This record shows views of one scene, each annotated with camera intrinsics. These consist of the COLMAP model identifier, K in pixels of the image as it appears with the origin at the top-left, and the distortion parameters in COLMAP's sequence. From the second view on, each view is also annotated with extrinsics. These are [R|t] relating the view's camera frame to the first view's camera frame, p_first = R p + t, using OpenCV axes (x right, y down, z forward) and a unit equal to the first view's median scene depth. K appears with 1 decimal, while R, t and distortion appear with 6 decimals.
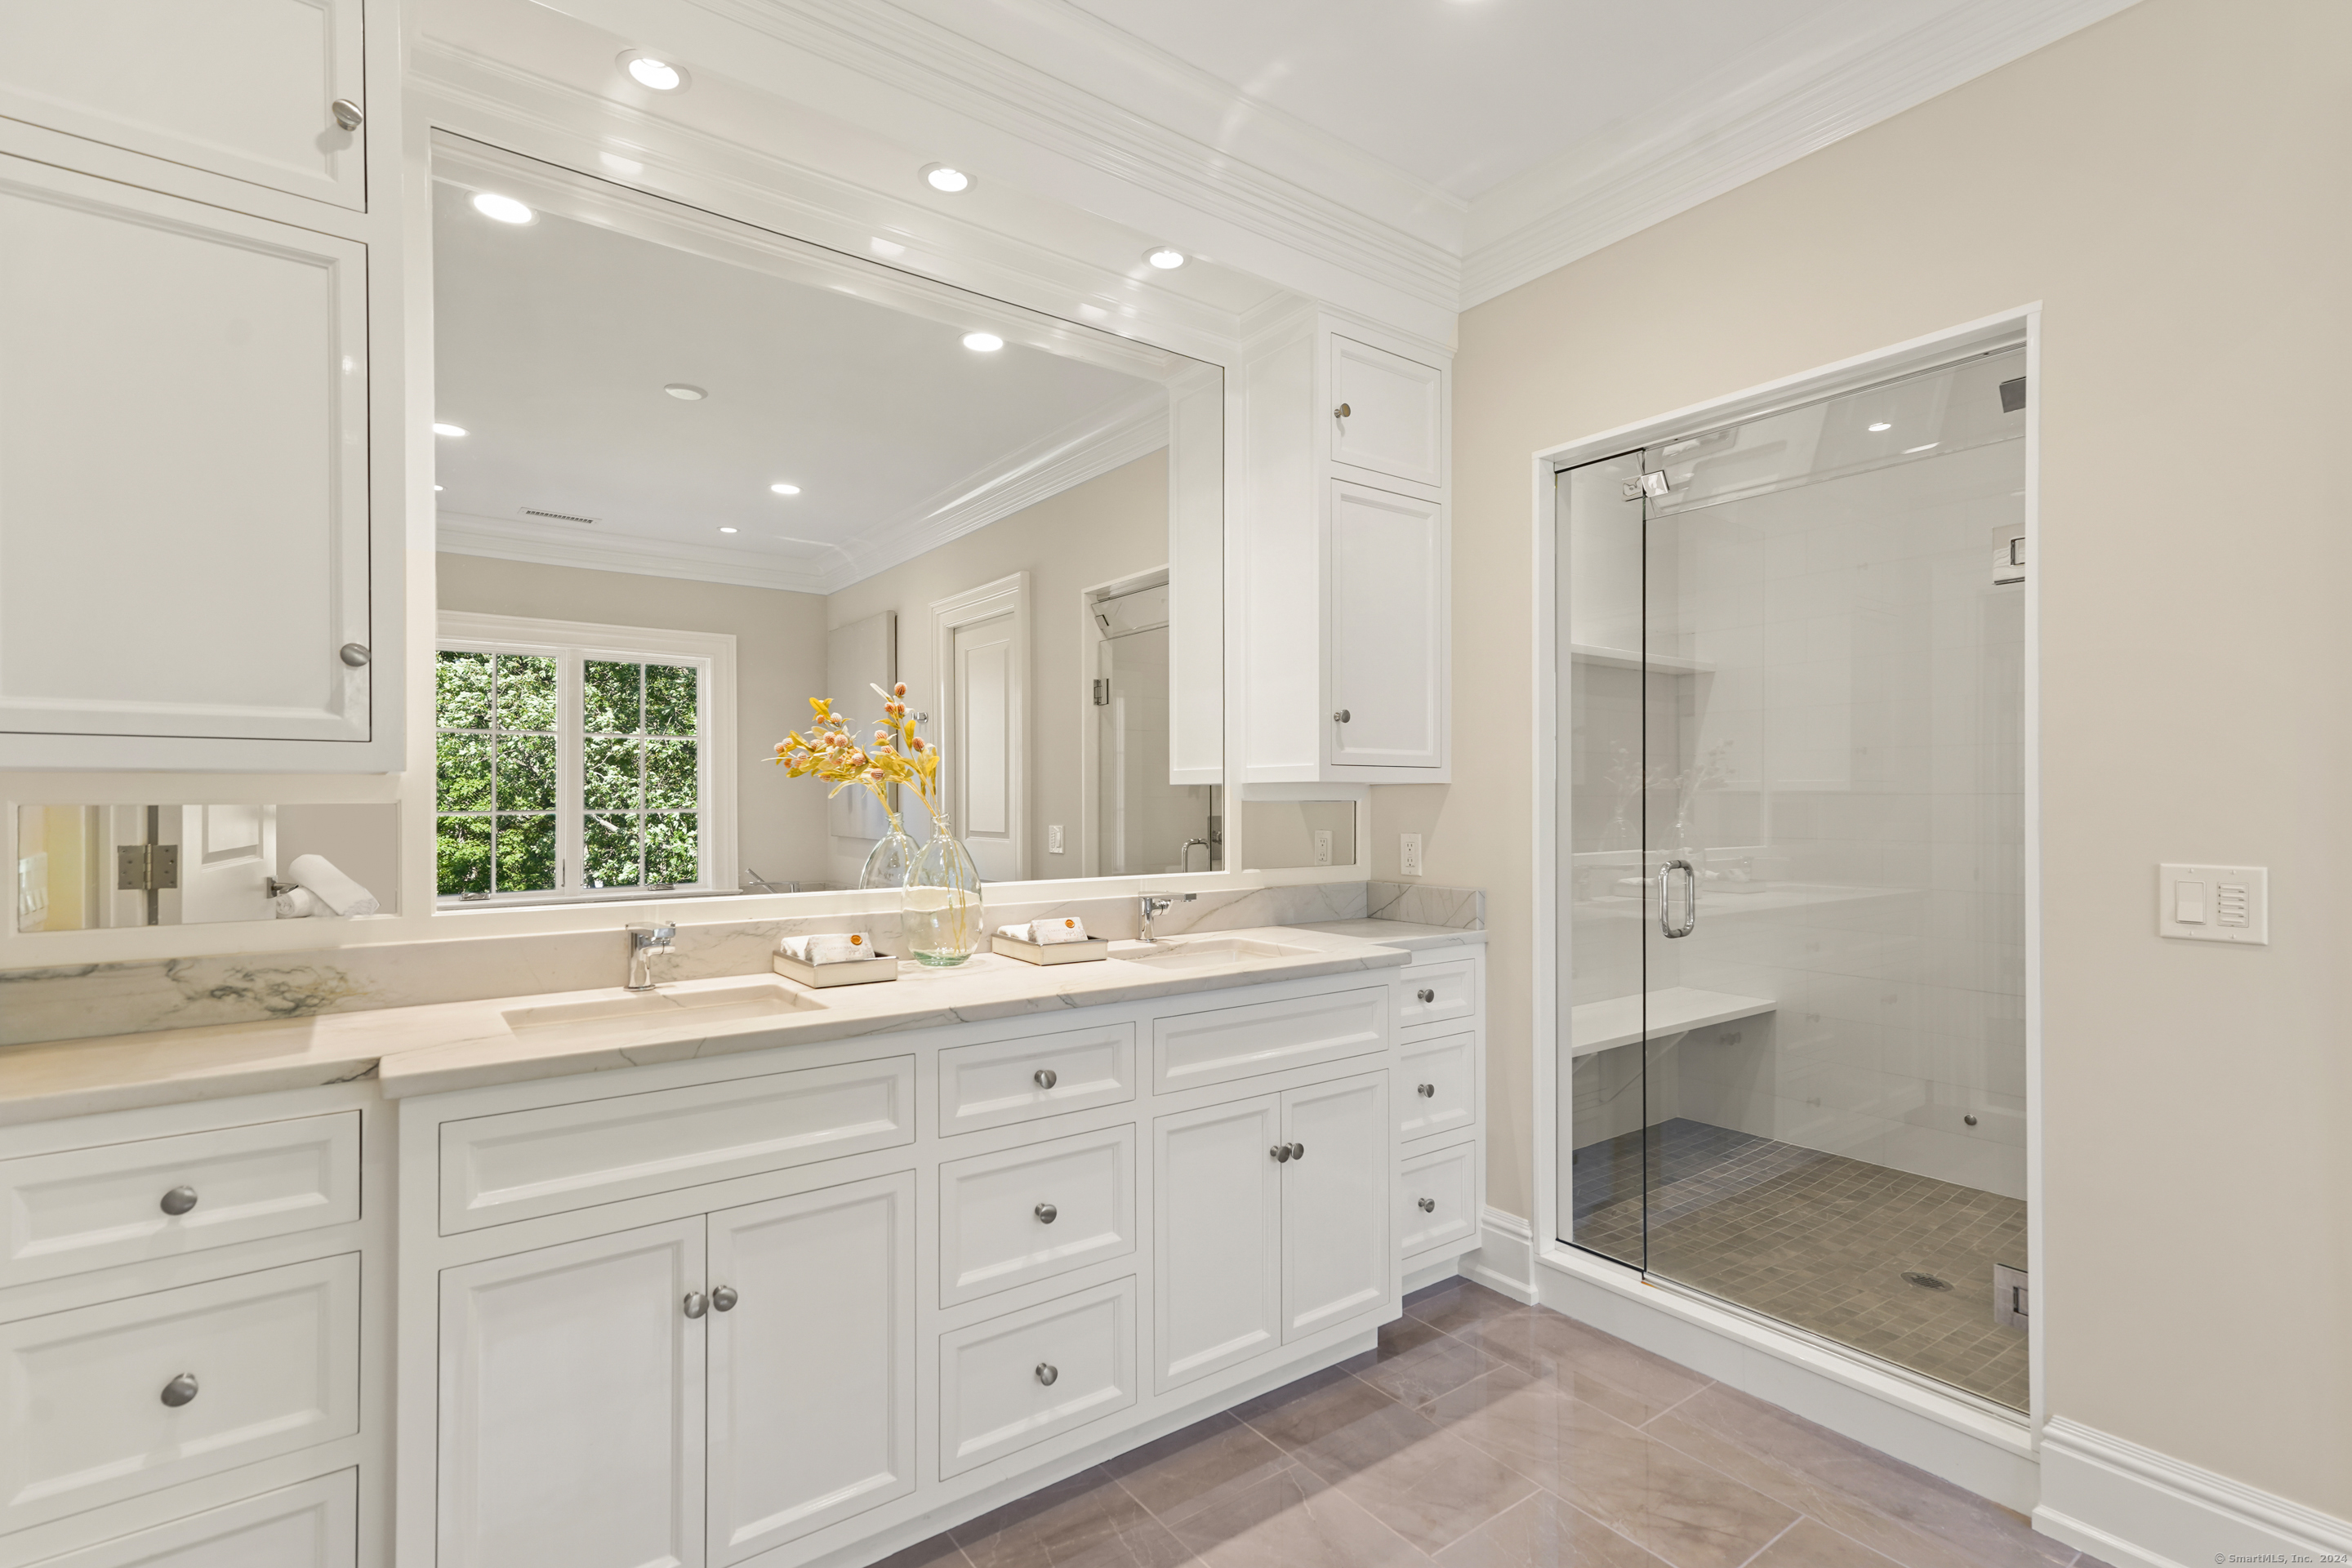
lens RADIAL K [[1069.9, 0, 1159.7], [0, 1069.9, 789.7], [0, 0, 1]] dist [-0.003168, 0.001665]
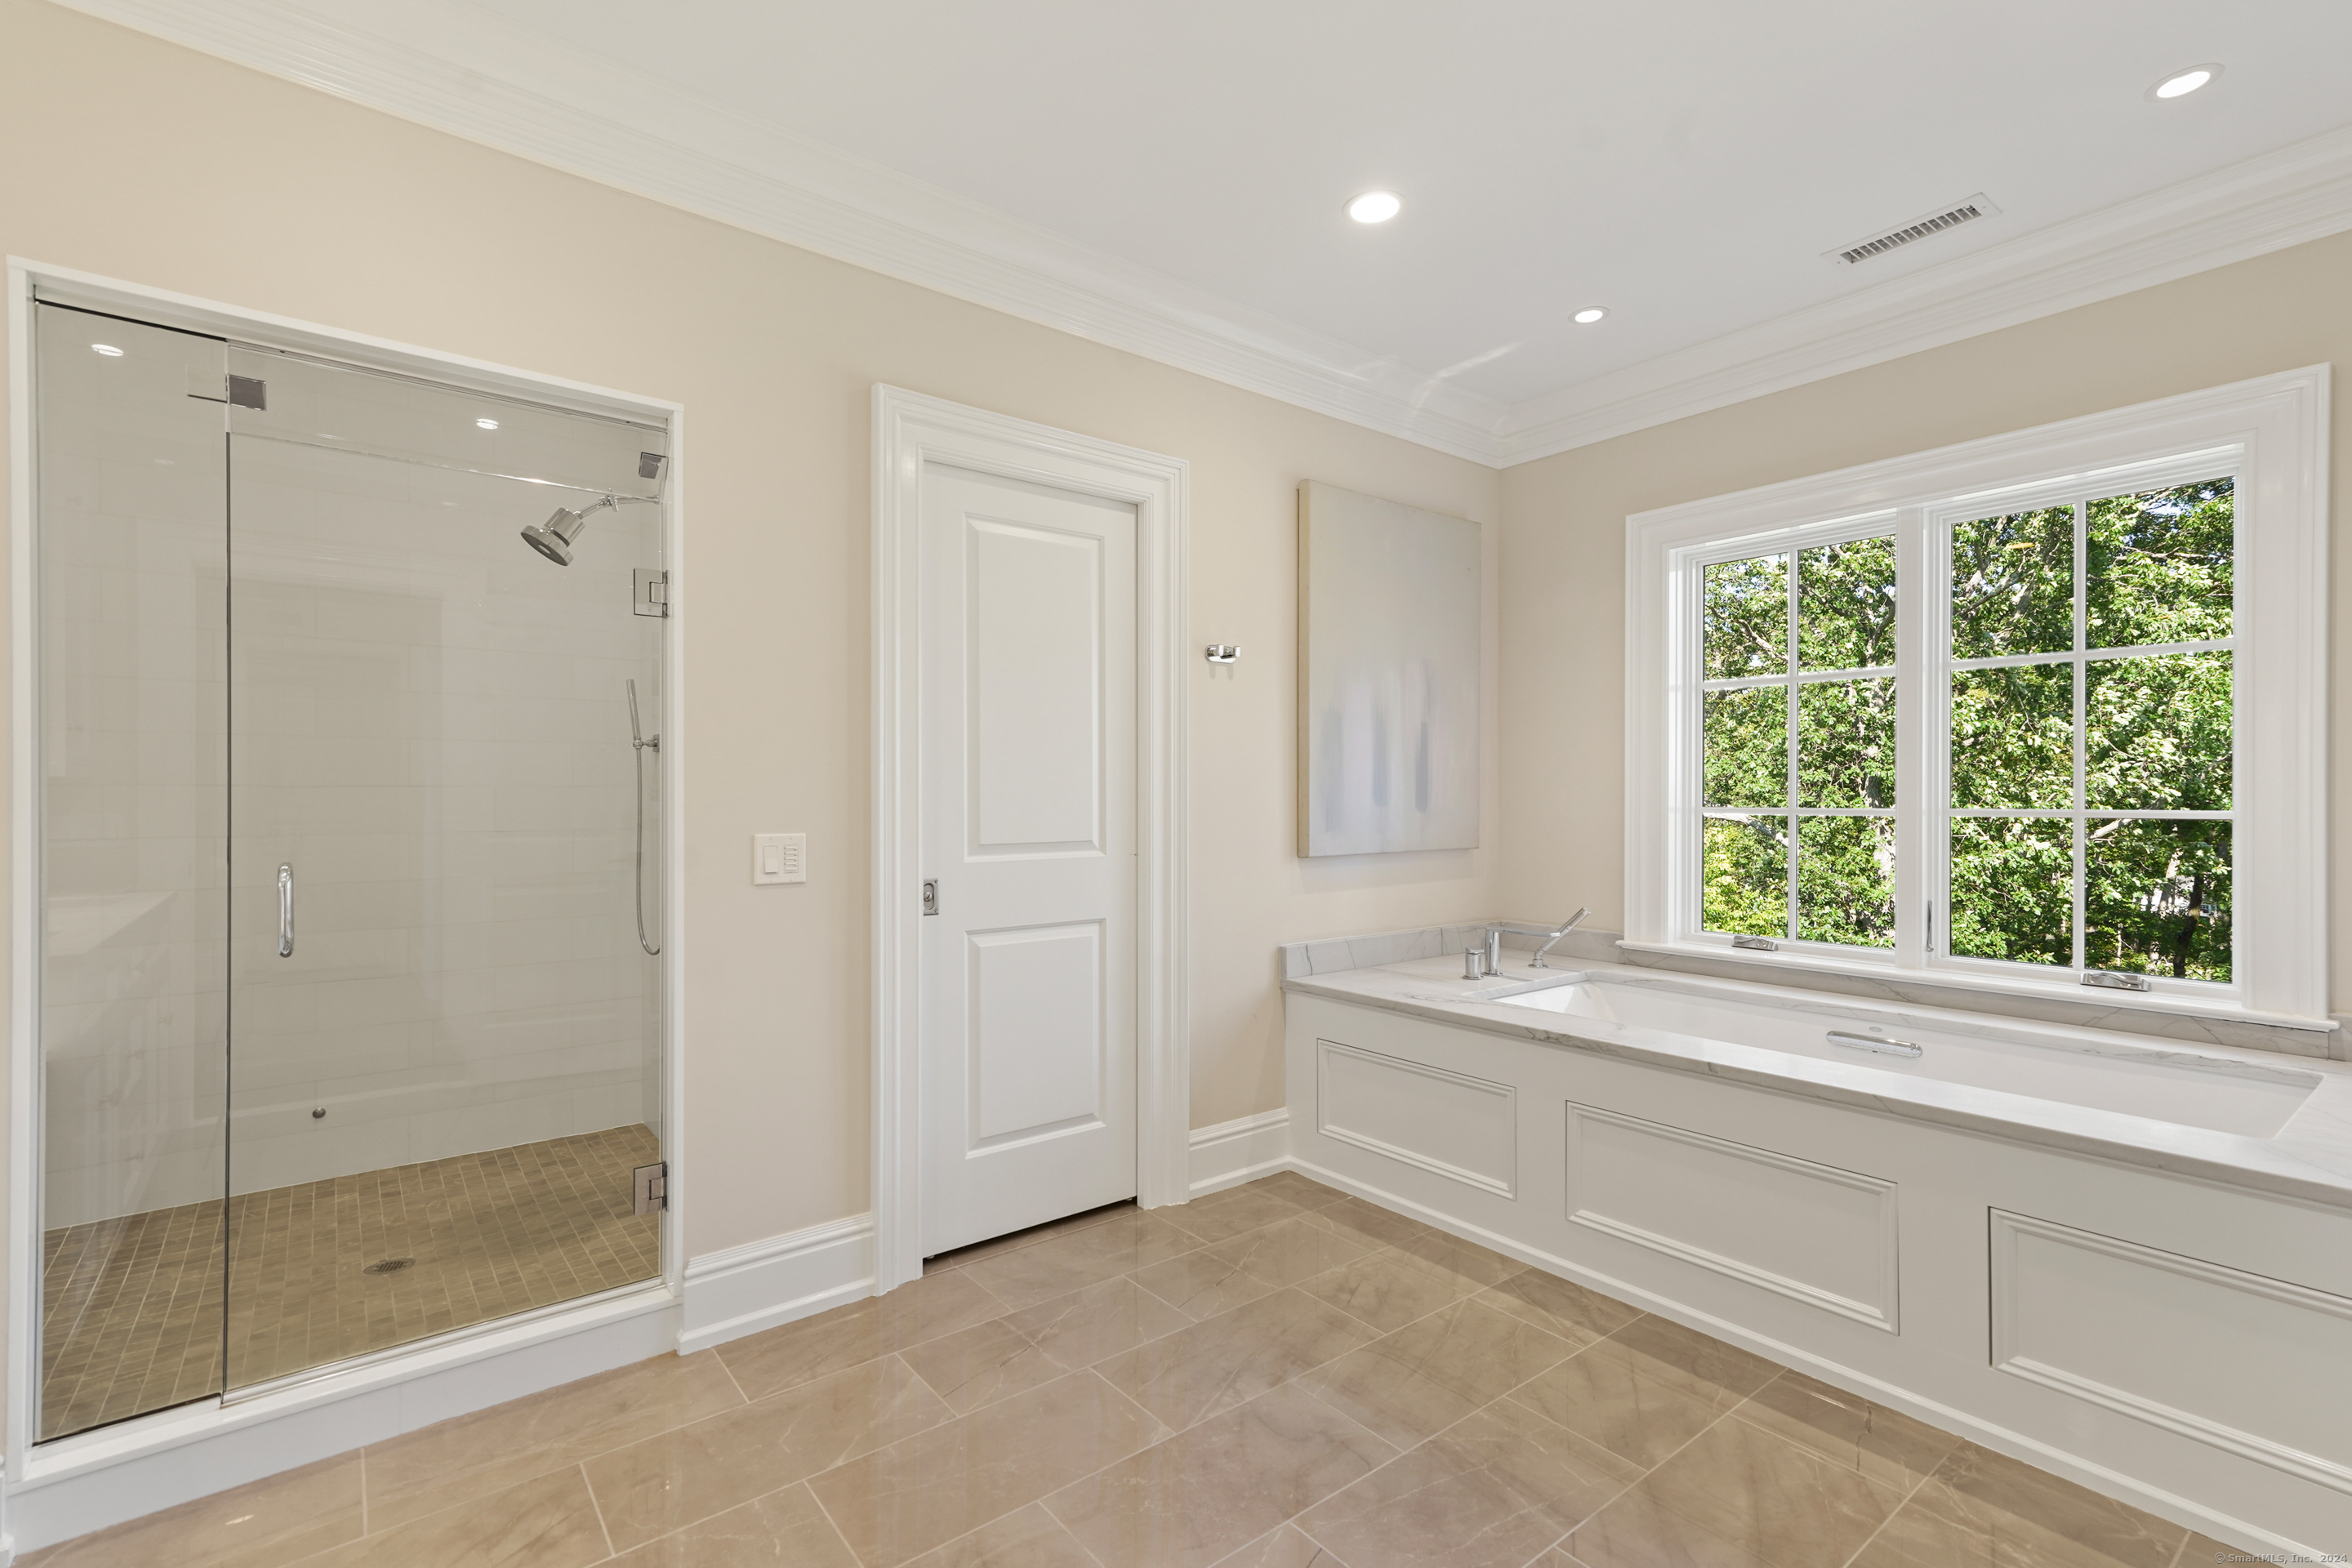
lens RADIAL K [[1069.9, 0, 1159.5], [0, 1069.9, 787.8], [0, 0, 1]] dist [-0.003168, 0.001665]
pose [[-0.054221, 0.002795, 0.998525, -0.425690], [-0.008805, 0.999956, -0.003277, 0.004590], [-0.998490, -0.008969, -0.054194, 0.421267]]
